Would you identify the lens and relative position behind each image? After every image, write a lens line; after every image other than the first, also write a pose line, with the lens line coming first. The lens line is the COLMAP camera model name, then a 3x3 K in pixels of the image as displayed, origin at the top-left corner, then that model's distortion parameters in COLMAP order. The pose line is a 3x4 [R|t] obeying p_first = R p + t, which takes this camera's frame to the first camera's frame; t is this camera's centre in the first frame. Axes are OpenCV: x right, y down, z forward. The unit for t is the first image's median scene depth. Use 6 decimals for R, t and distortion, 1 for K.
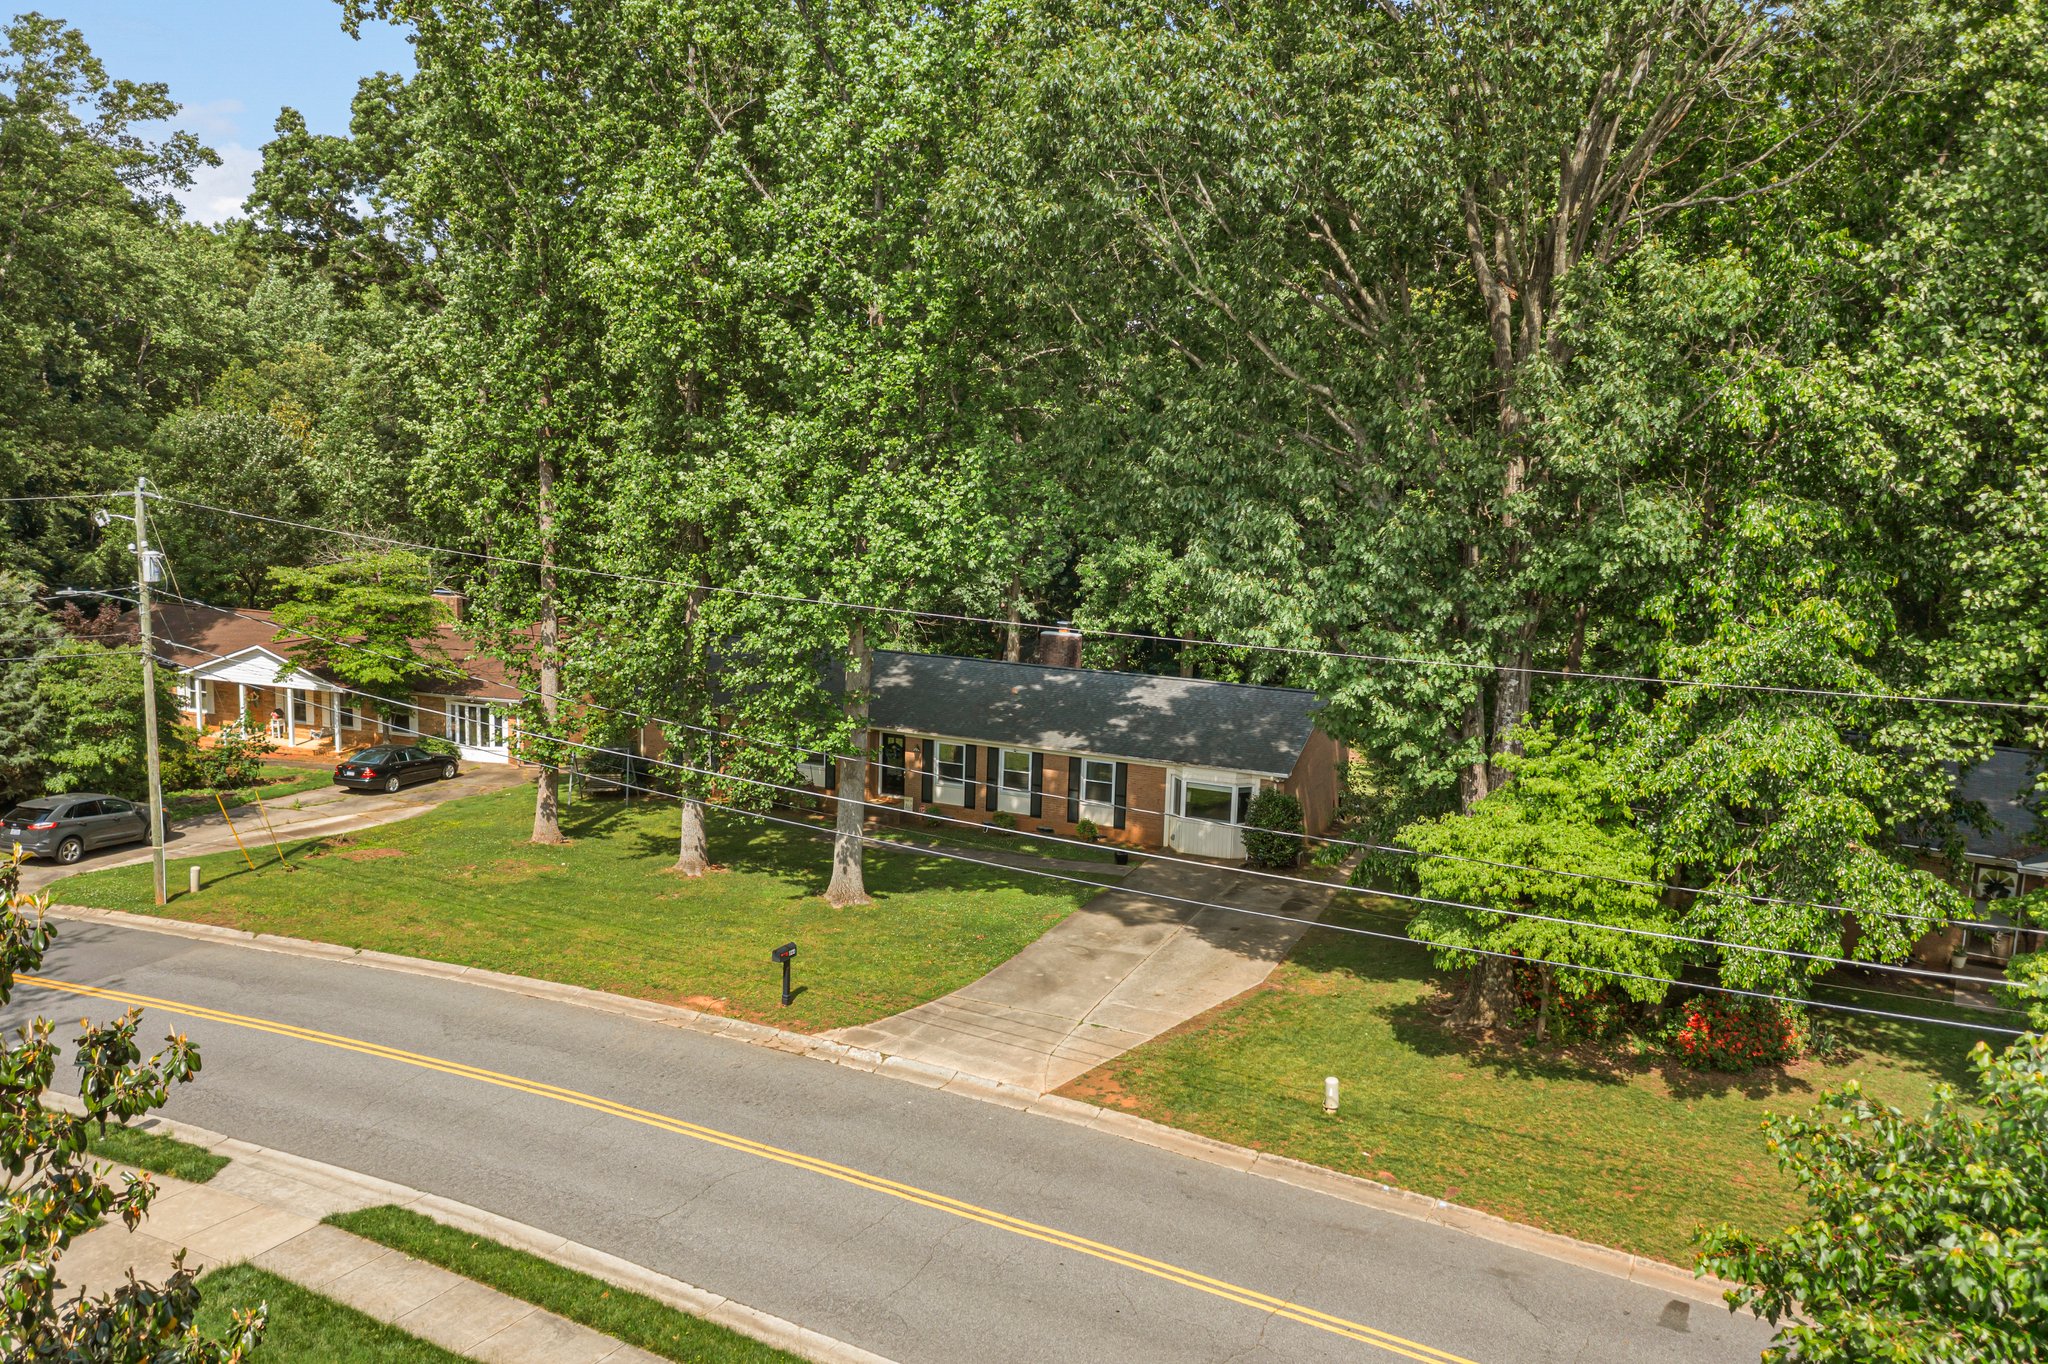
lens RADIAL K [[1644.1, 0, 1024.0], [0, 1644.1, 682.0], [0, 0, 1]] dist [-0.014797, -0.008745]
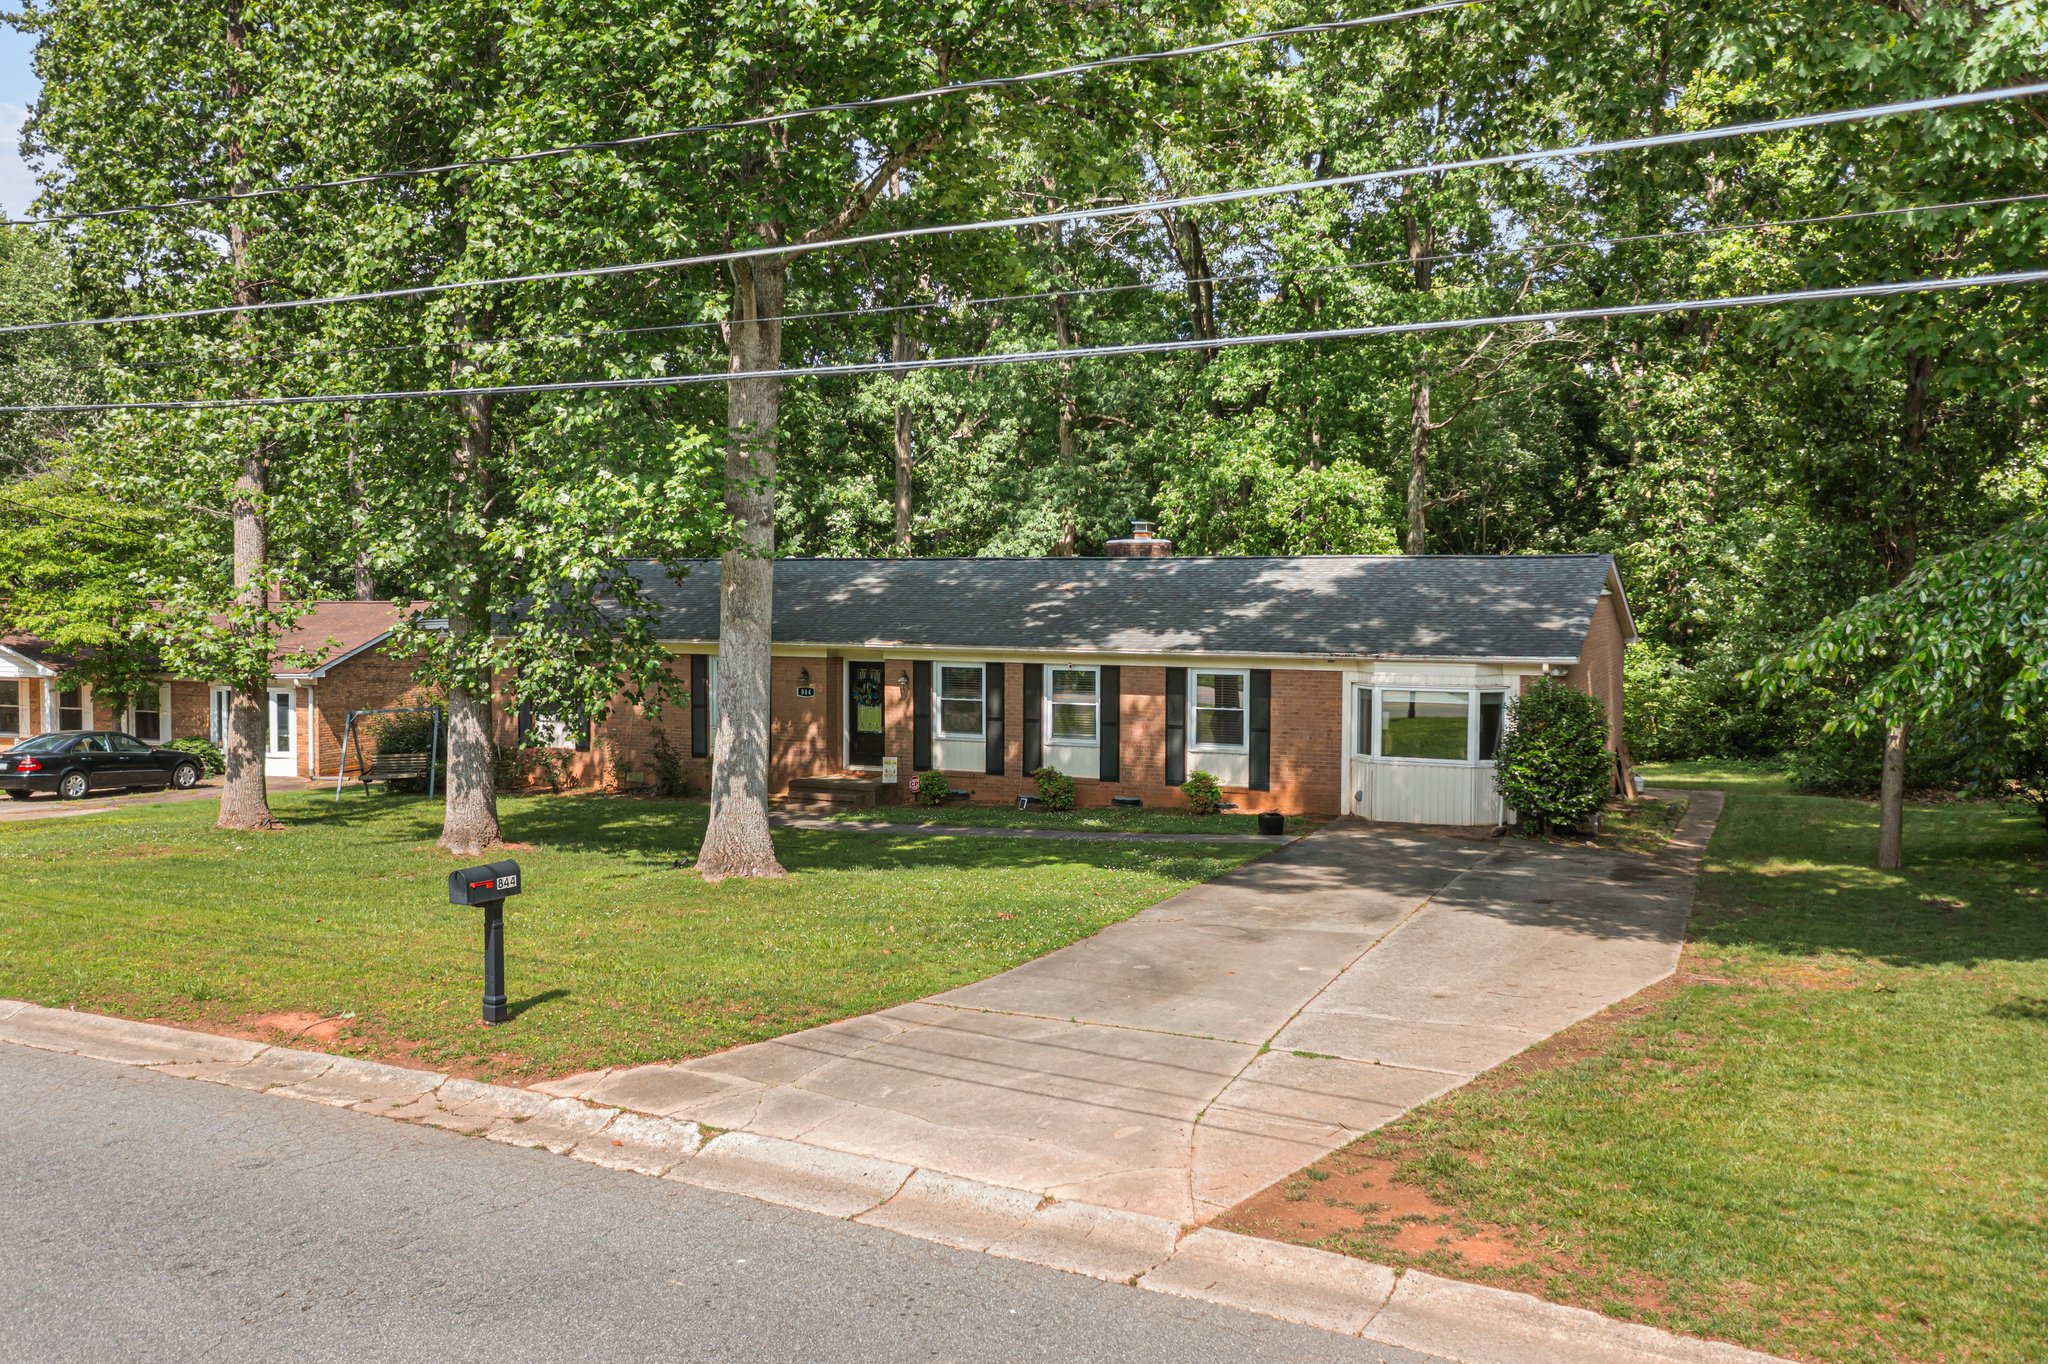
lens RADIAL K [[1715.1, 0, 1013.1], [0, 1715.1, 686.9], [0, 0, 1]] dist [-0.016415, 0.010076]
pose [[0.998945, -0.028136, -0.036302, -0.004863], [0.024391, 0.994709, -0.099791, 0.135754], [0.038918, 0.098800, 0.994346, 0.502564]]
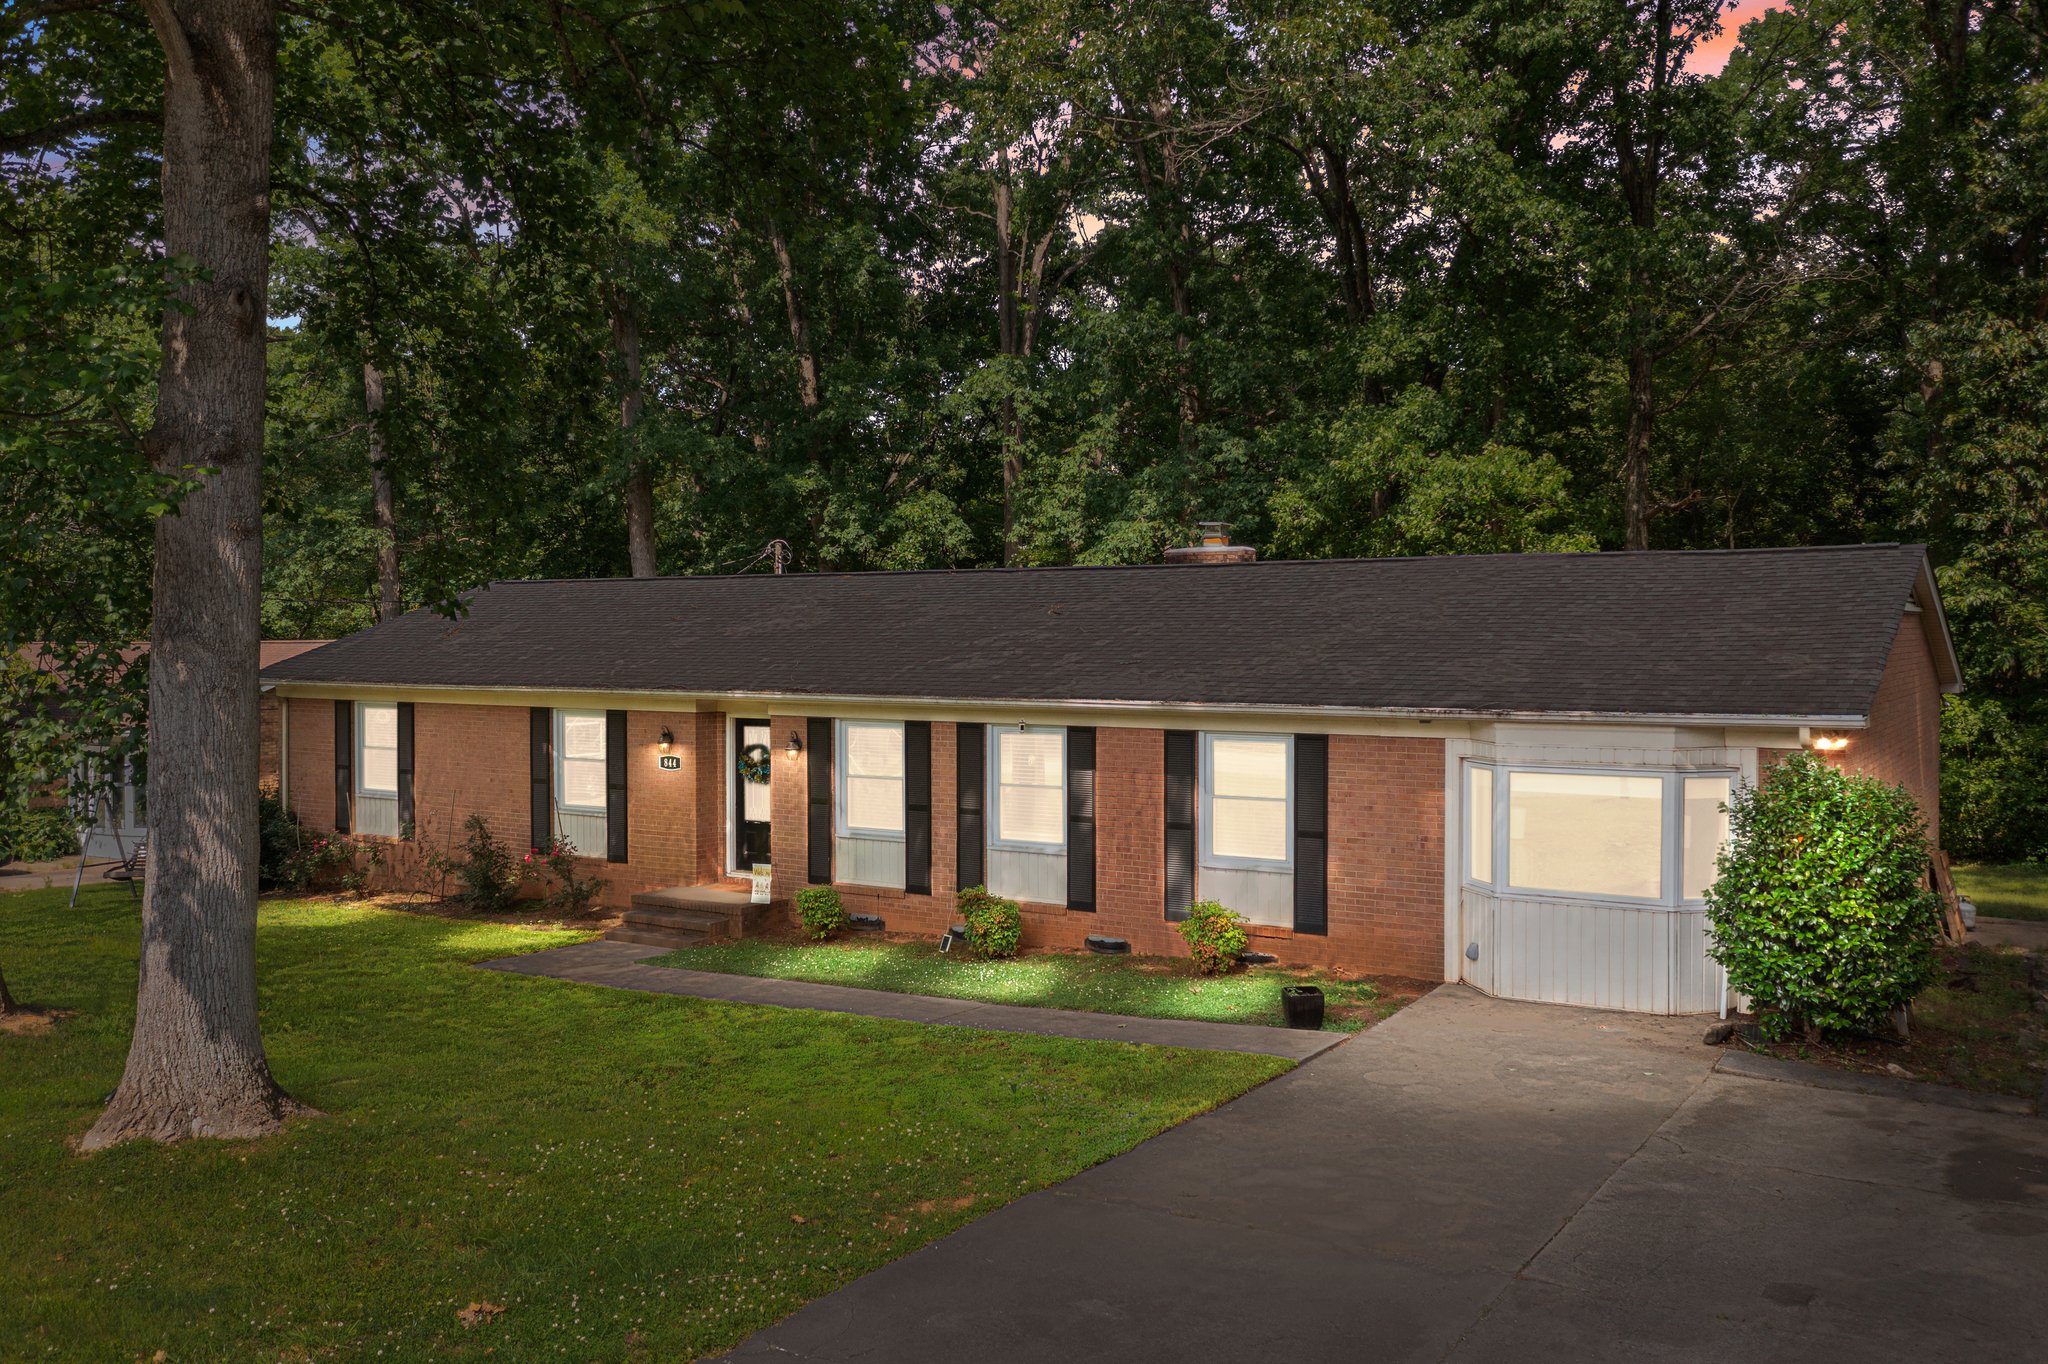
lens RADIAL K [[1731.9, 0, 1024.0], [0, 1731.9, 682.0], [0, 0, 1]] dist [-0.022851, -0.002116]
pose [[0.985732, -0.029112, -0.165788, 0.073547], [0.006530, 0.990803, -0.135154, 0.105140], [0.168198, 0.132143, 0.976856, 0.777216]]
